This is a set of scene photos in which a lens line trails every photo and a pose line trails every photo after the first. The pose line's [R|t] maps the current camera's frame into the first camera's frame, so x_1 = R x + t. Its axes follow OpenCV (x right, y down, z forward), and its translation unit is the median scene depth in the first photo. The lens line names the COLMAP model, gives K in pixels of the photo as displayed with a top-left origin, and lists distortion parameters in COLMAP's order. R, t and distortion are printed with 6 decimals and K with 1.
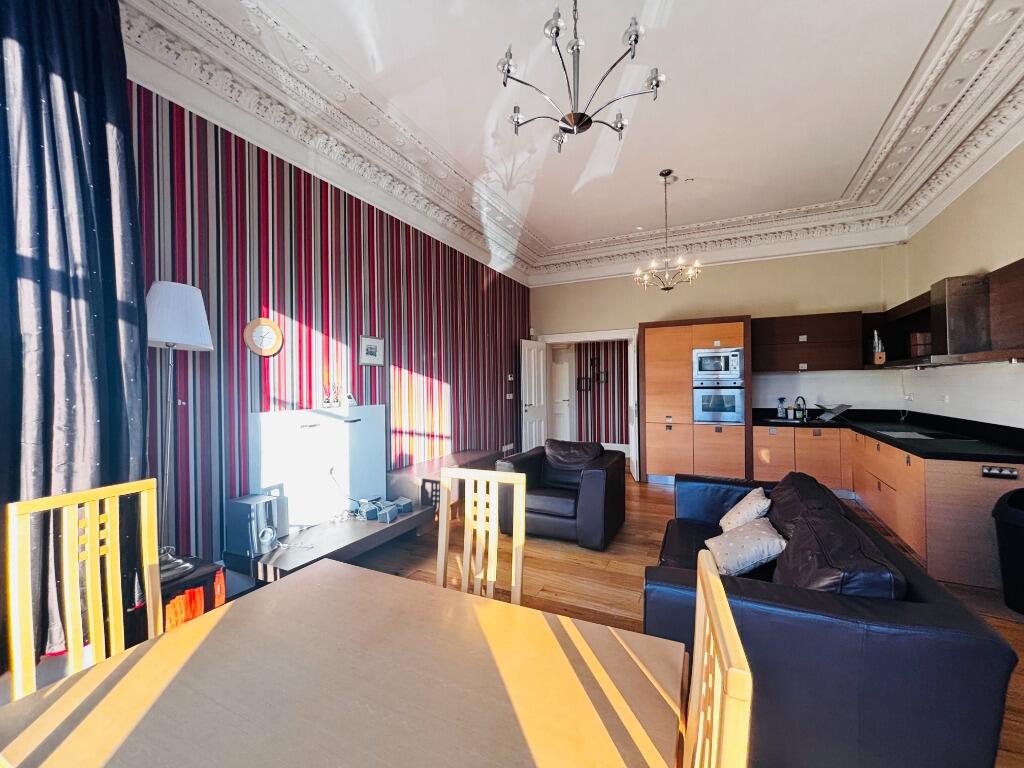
lens RADIAL K [[412.4, 0, 511.3], [0, 412.4, 383.4], [0, 0, 1]] dist [0.000553, -0.000449]
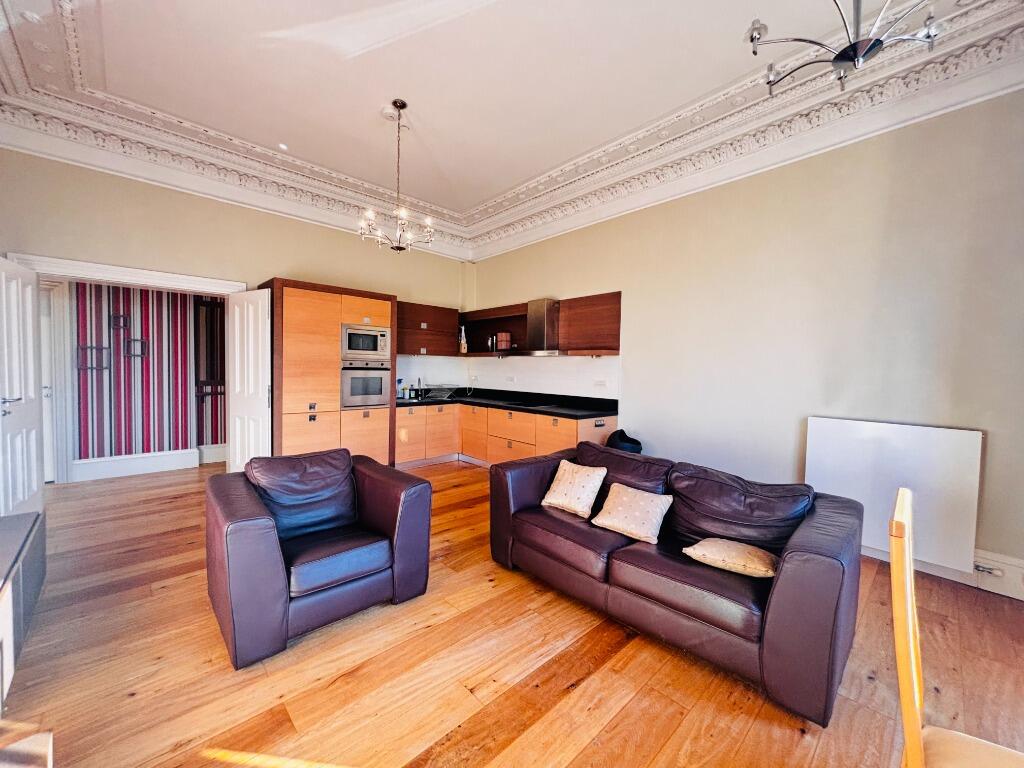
lens RADIAL K [[412.0, 0, 512.0], [0, 412.0, 384.0], [0, 0, 1]] dist [0.036655, -0.000196]
pose [[0.346386, -0.020239, 0.937874, -0.258332], [-0.025106, 0.999209, 0.030834, 0.007684], [-0.937756, -0.034226, 0.345604, 0.388239]]
